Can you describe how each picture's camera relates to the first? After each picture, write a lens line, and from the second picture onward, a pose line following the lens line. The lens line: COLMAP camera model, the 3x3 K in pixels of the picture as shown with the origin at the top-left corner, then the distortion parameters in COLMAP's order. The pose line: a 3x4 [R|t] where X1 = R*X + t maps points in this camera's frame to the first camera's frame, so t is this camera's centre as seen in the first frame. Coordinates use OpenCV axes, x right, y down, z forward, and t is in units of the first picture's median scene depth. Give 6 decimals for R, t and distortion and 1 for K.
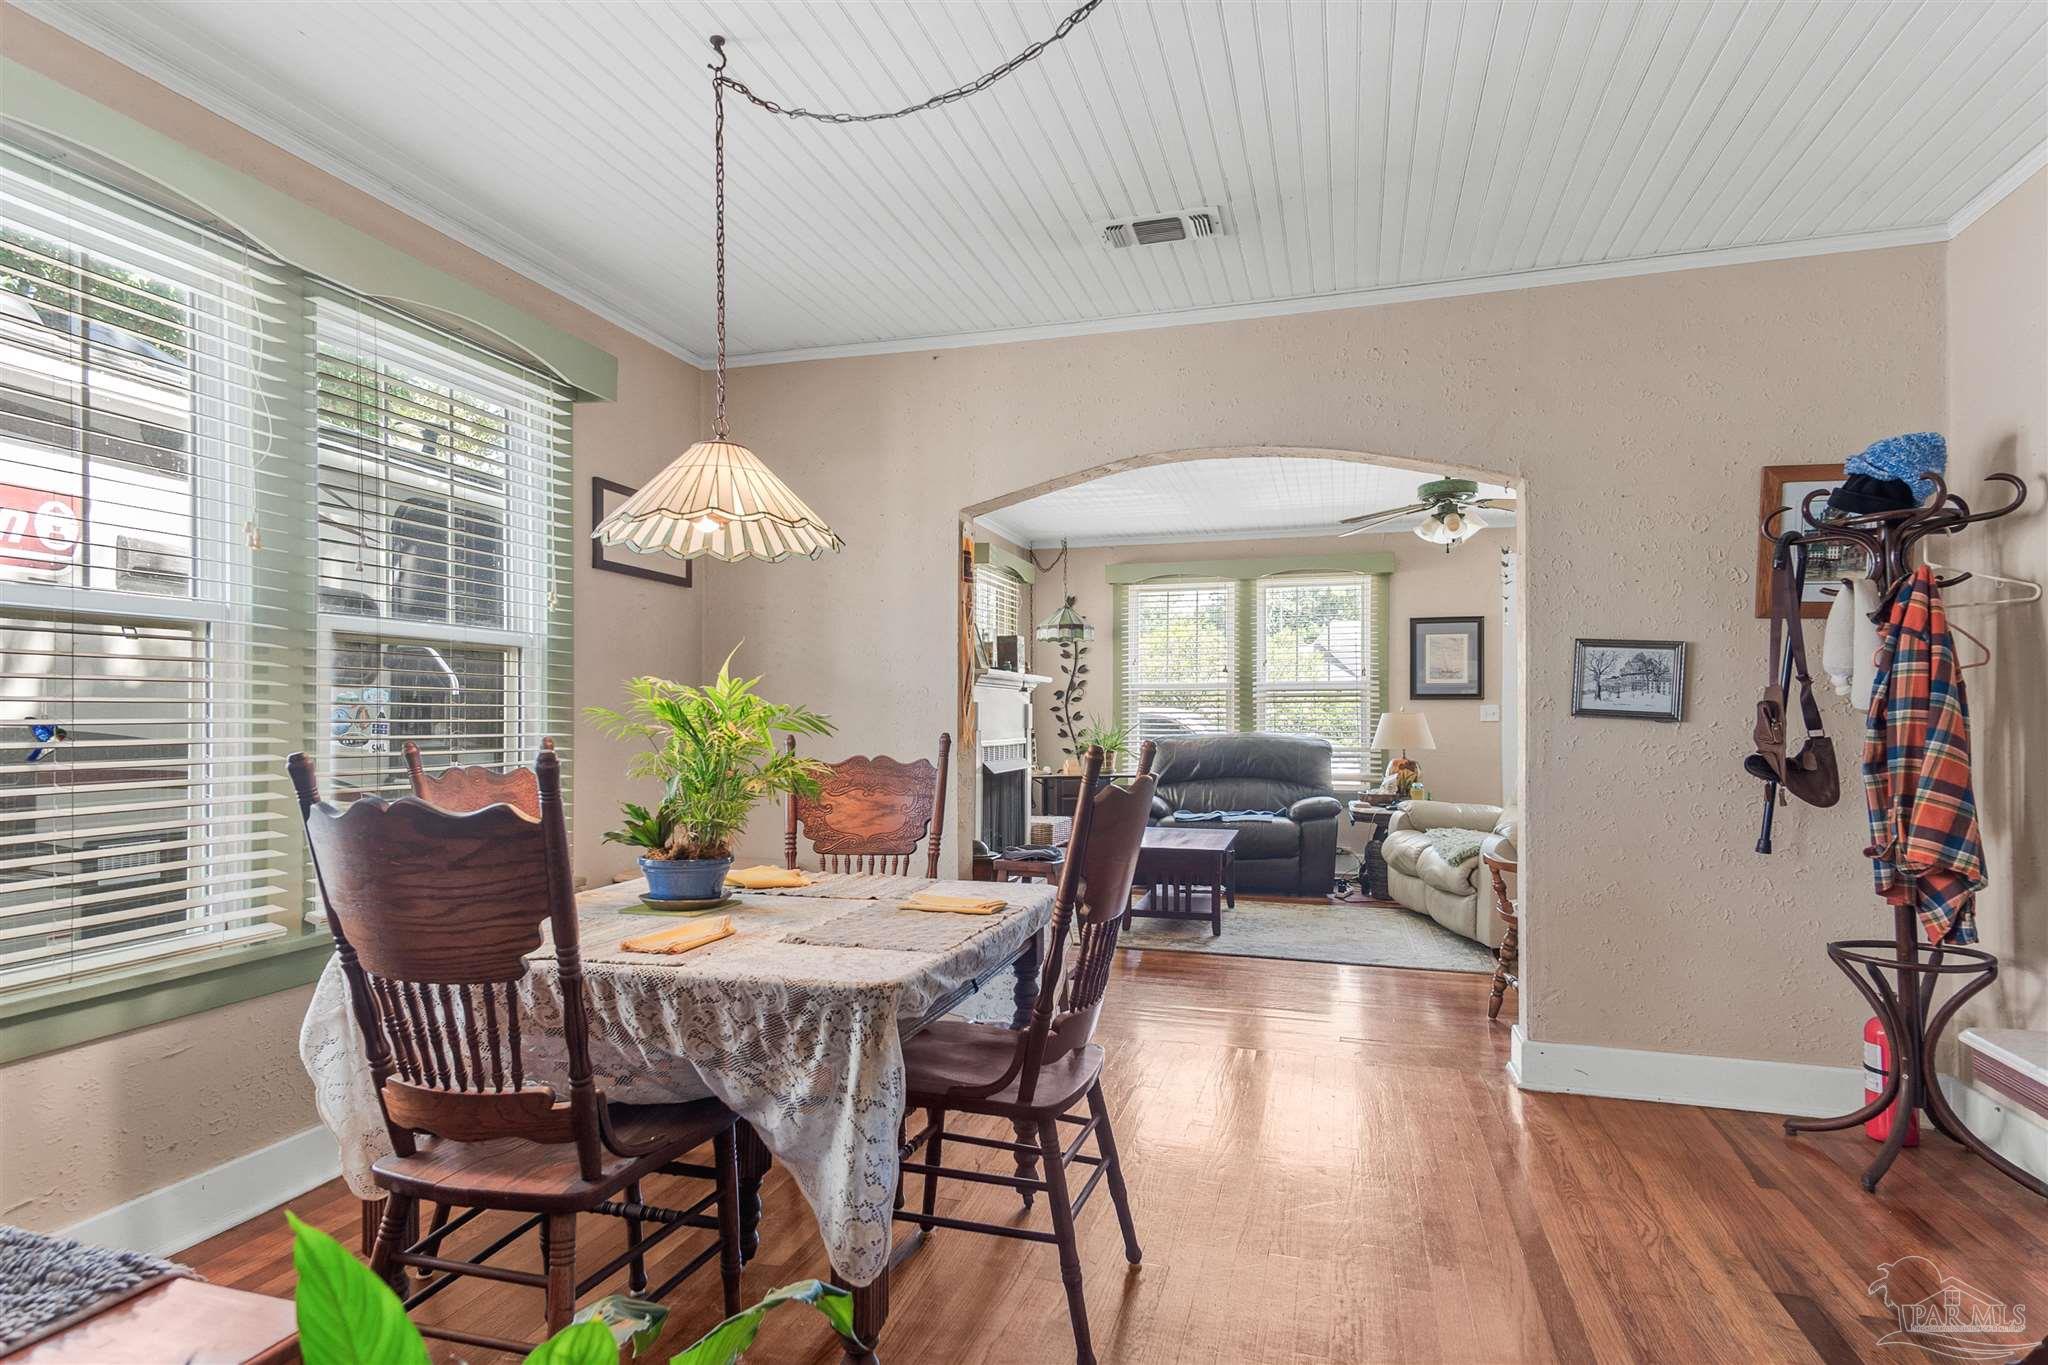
lens RADIAL K [[1105.9, 0, 1010.4], [0, 1105.9, 727.3], [0, 0, 1]] dist [0.001965, 0.000075]
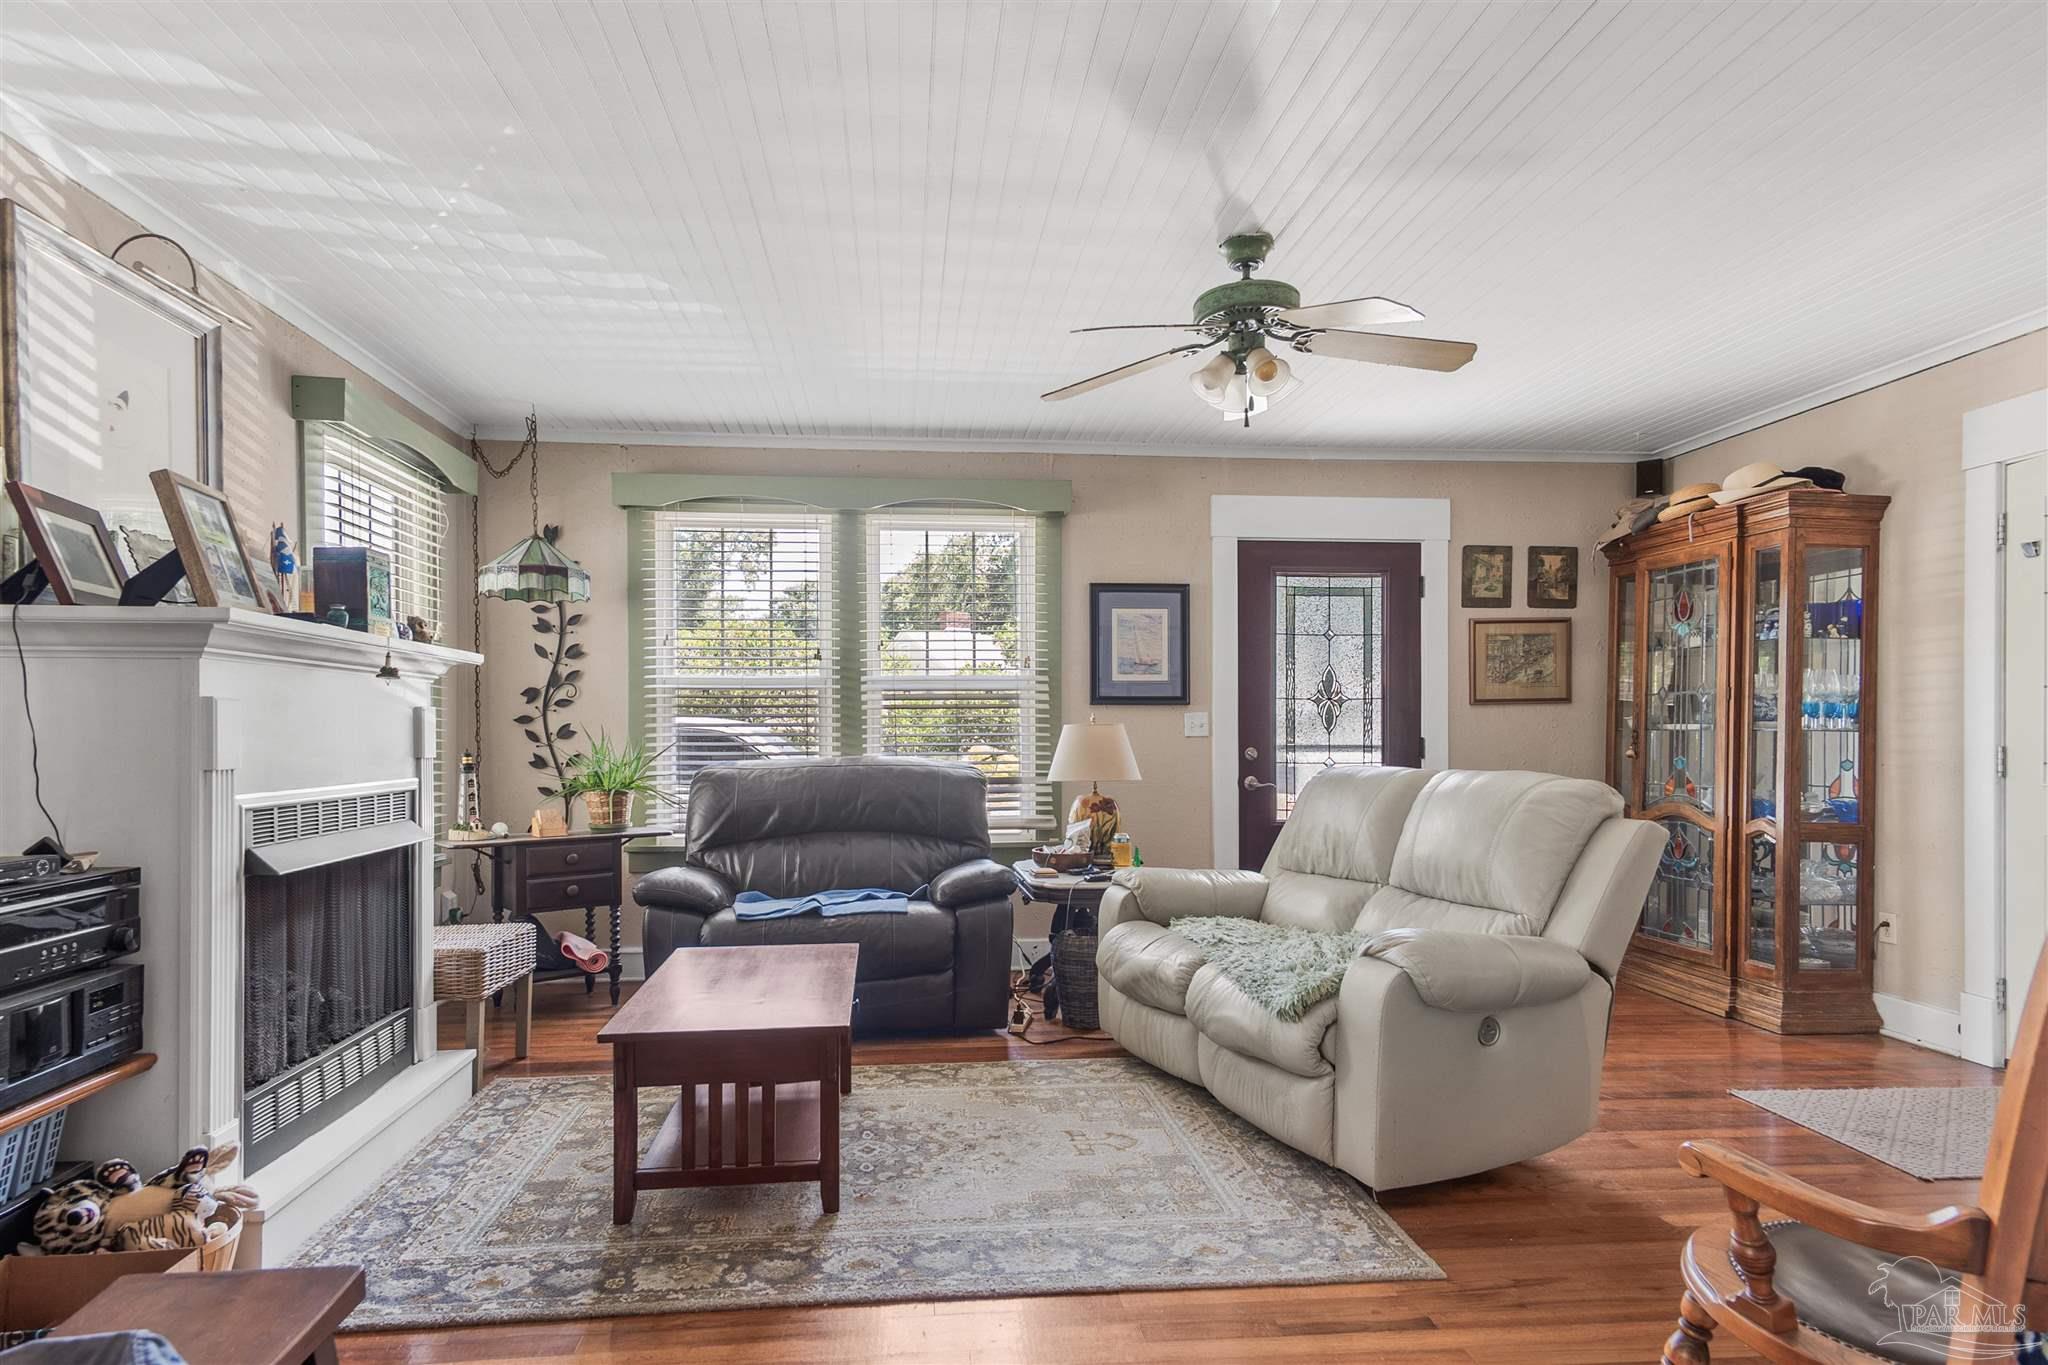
lens RADIAL K [[1105.9, 0, 1010.4], [0, 1105.9, 727.3], [0, 0, 1]] dist [0.001965, 0.000075]
pose [[0.924244, -0.003510, 0.381785, 0.060402], [0.008377, 0.999903, -0.011086, -0.004336], [-0.381710, 0.013444, 0.924185, 0.406805]]
